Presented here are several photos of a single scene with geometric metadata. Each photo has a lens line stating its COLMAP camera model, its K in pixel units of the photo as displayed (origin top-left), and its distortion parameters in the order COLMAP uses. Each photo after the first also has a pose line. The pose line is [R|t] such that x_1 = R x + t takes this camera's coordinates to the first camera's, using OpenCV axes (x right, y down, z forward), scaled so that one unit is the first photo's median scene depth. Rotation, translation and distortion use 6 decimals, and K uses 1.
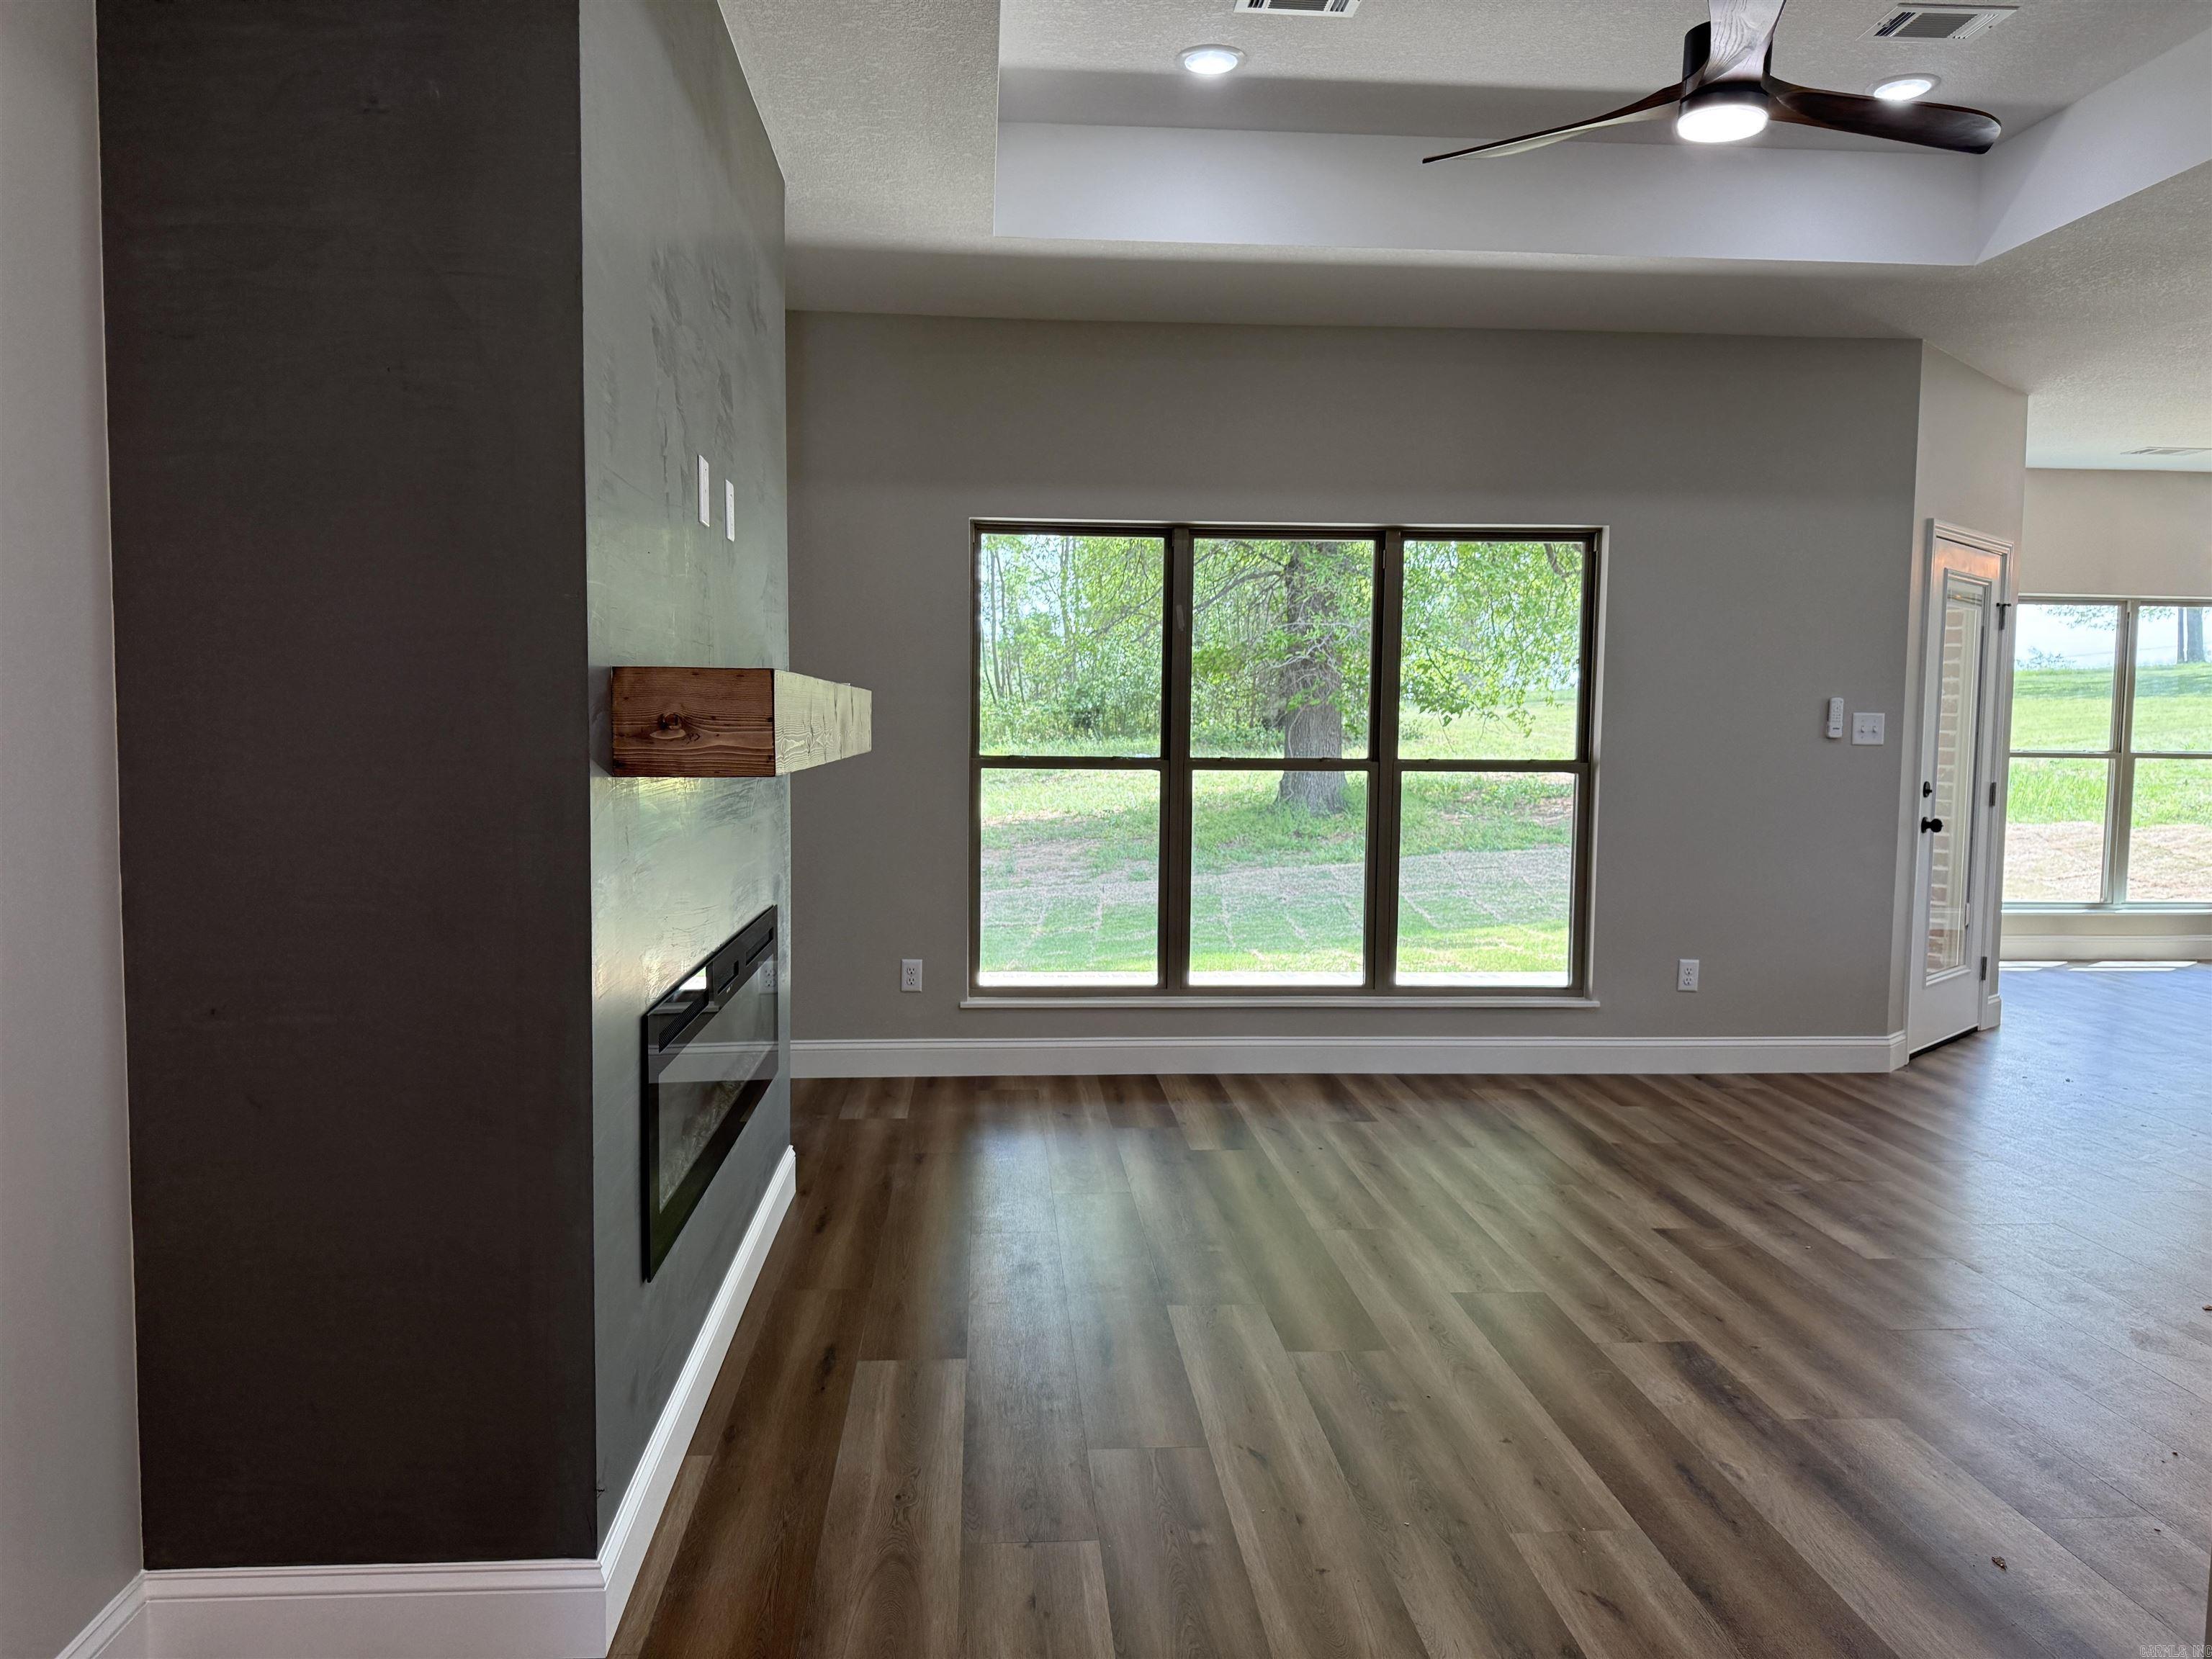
lens RADIAL K [[1560.5, 0, 1109.4], [0, 1560.5, 841.4], [0, 0, 1]] dist [0.064367, -0.075318]
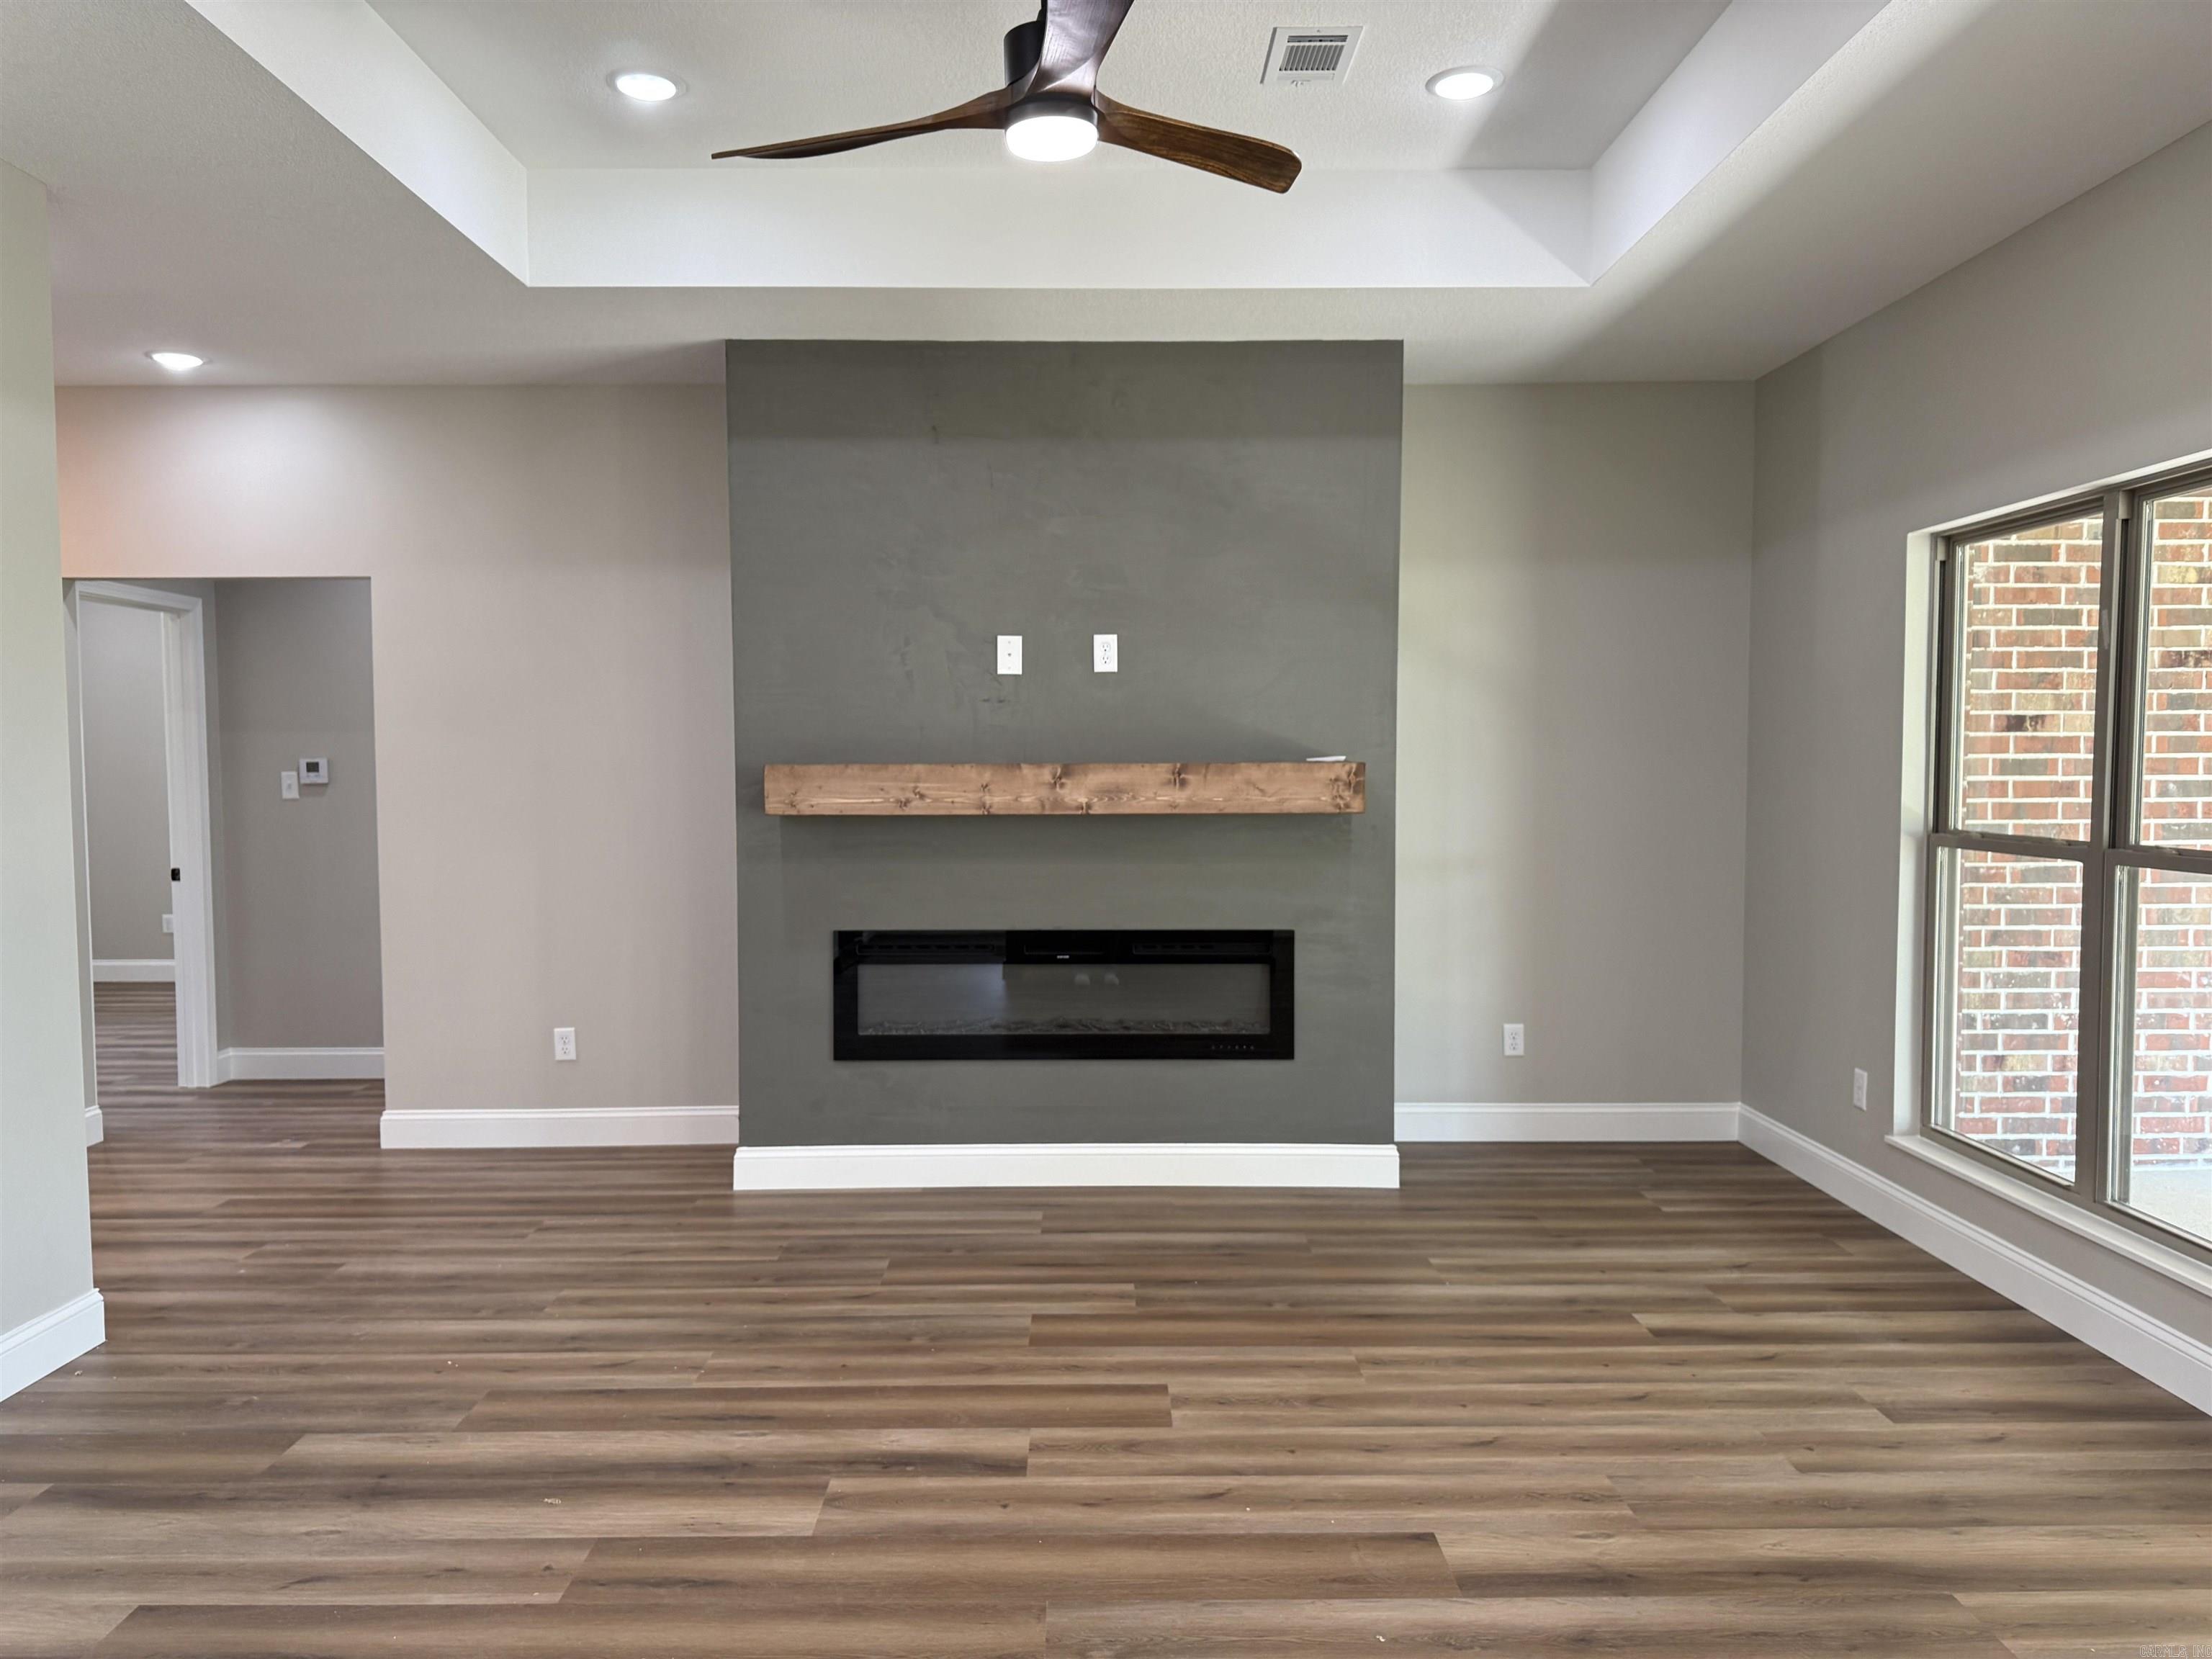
lens RADIAL K [[1546.6, 0, 1088.0], [0, 1546.6, 844.3], [0, 0, 1]] dist [0.119272, -0.165571]
pose [[-0.075640, 0.039856, -0.996338, 0.715849], [-0.076334, 0.996037, 0.045639, -0.050332], [0.994209, 0.079507, -0.072297, 0.613358]]
